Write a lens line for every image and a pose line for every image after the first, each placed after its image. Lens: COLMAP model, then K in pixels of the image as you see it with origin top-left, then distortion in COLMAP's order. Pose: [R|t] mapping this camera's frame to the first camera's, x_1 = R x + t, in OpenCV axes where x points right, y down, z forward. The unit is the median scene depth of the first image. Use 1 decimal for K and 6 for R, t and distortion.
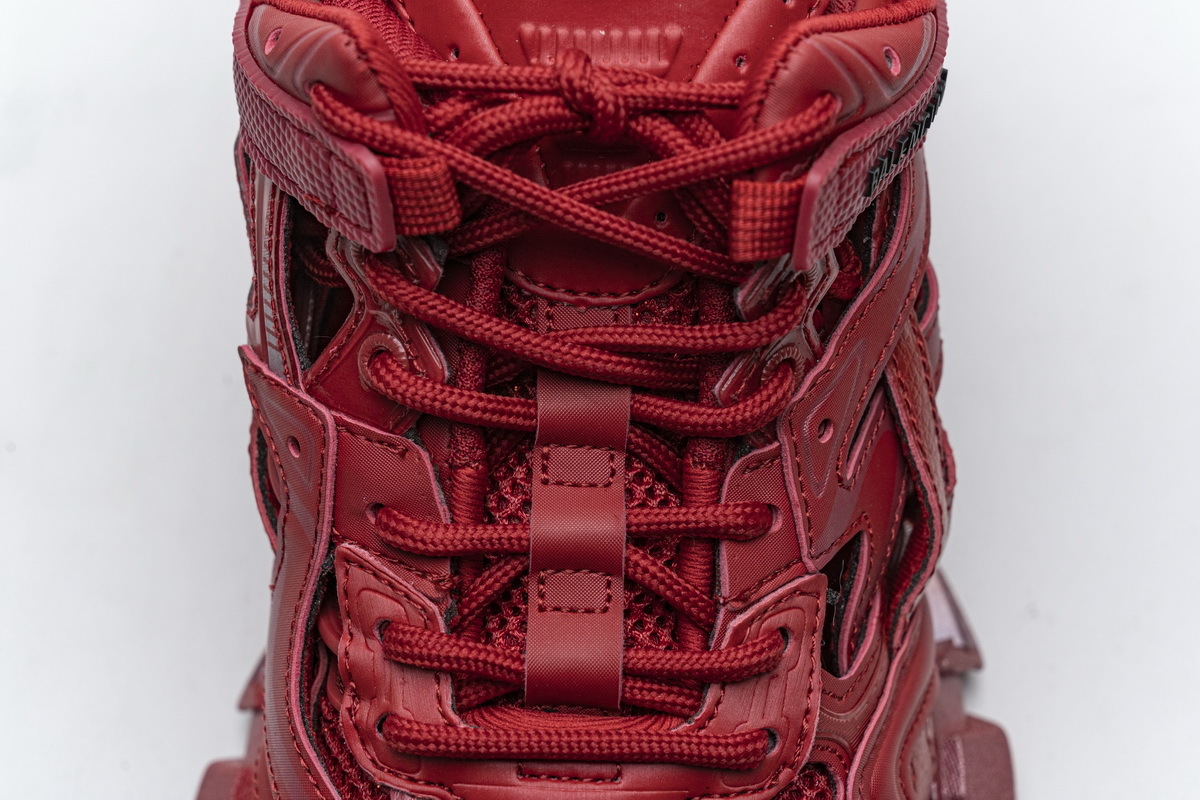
lens RADIAL K [[2430.6, 0, 593.7], [0, 2430.6, 397.1], [0, 0, 1]] dist [0.044776, 0.000000]
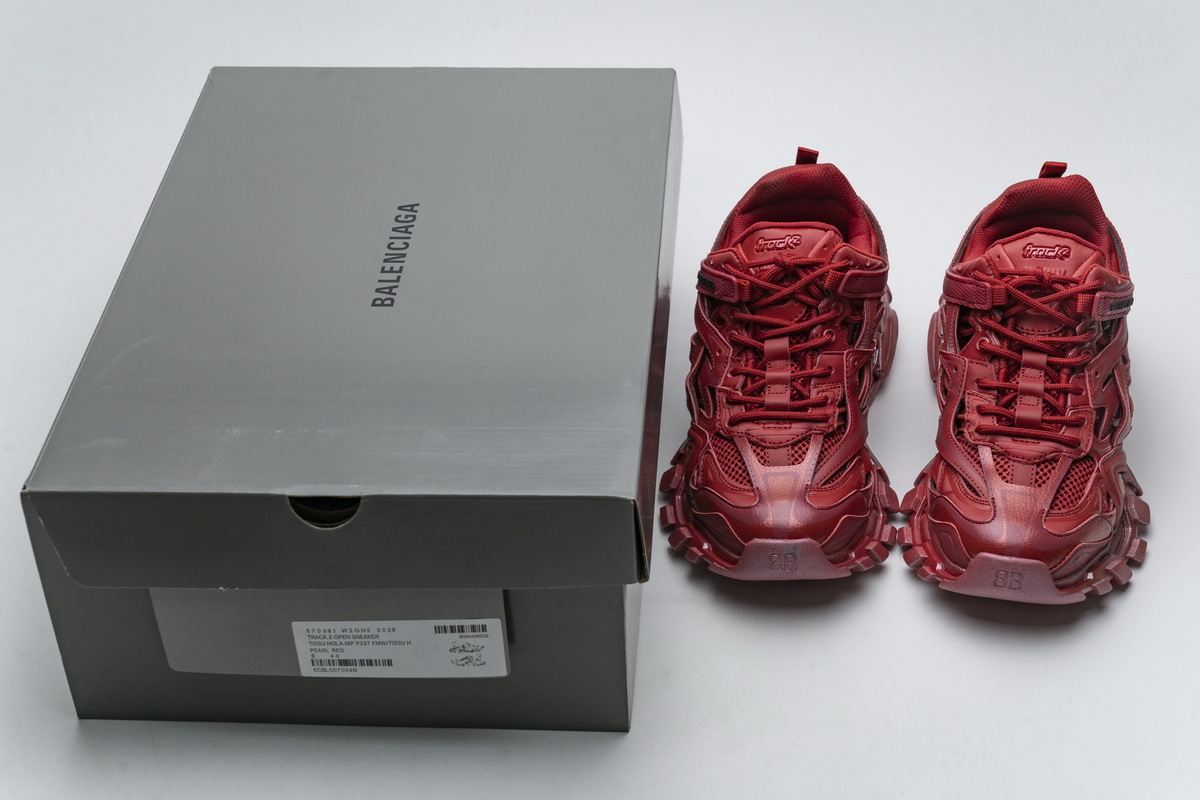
lens RADIAL K [[2206.1, 0, 600.9], [0, 2206.1, 400.0], [0, 0, 1]] dist [-0.001981, 0.000000]
pose [[0.985771, 0.078628, -0.148571, -0.158953], [-0.131075, 0.912905, -0.386553, 1.529411], [0.105237, 0.400526, 0.910222, -2.273410]]
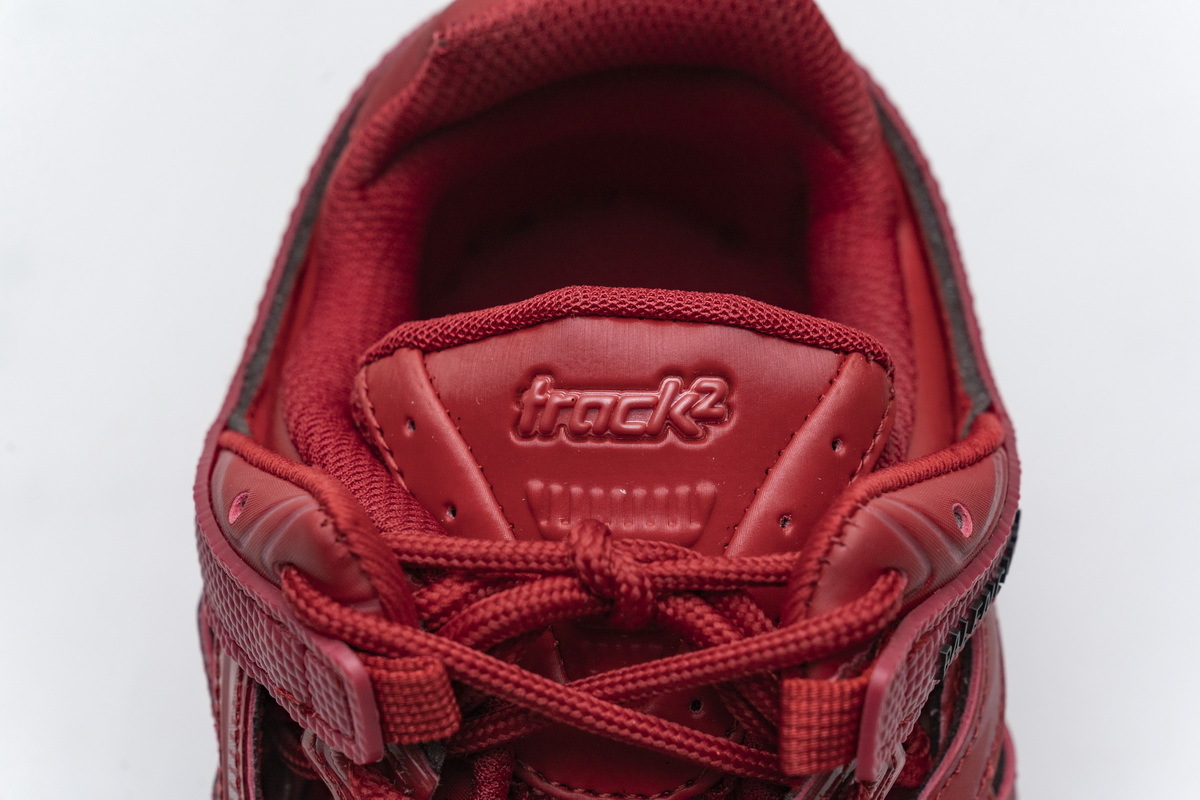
lens RADIAL K [[2430.6, 0, 608.1], [0, 2430.6, 402.7], [0, 0, 1]] dist [0.044776, 0.000000]
pose [[0.999835, -0.017566, 0.004679, -0.005112], [0.017932, 0.995298, -0.095187, -0.098819], [-0.002985, 0.095255, 0.995448, 0.144400]]
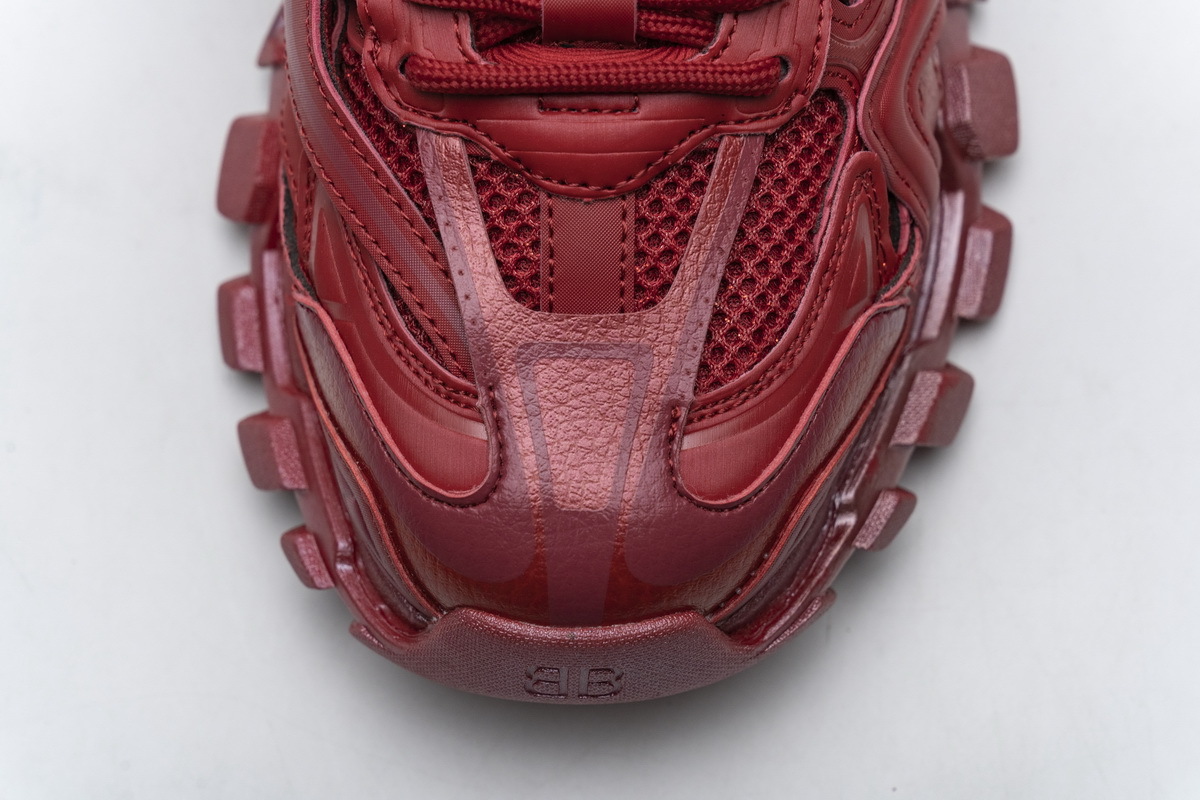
lens RADIAL K [[2430.6, 0, 598.1], [0, 2430.6, 403.3], [0, 0, 1]] dist [0.044776, 0.000000]
pose [[0.999359, -0.035810, -0.000386, -0.010026], [0.034798, 0.968467, 0.246700, 0.022299], [-0.008460, -0.246555, 0.969092, -0.030029]]
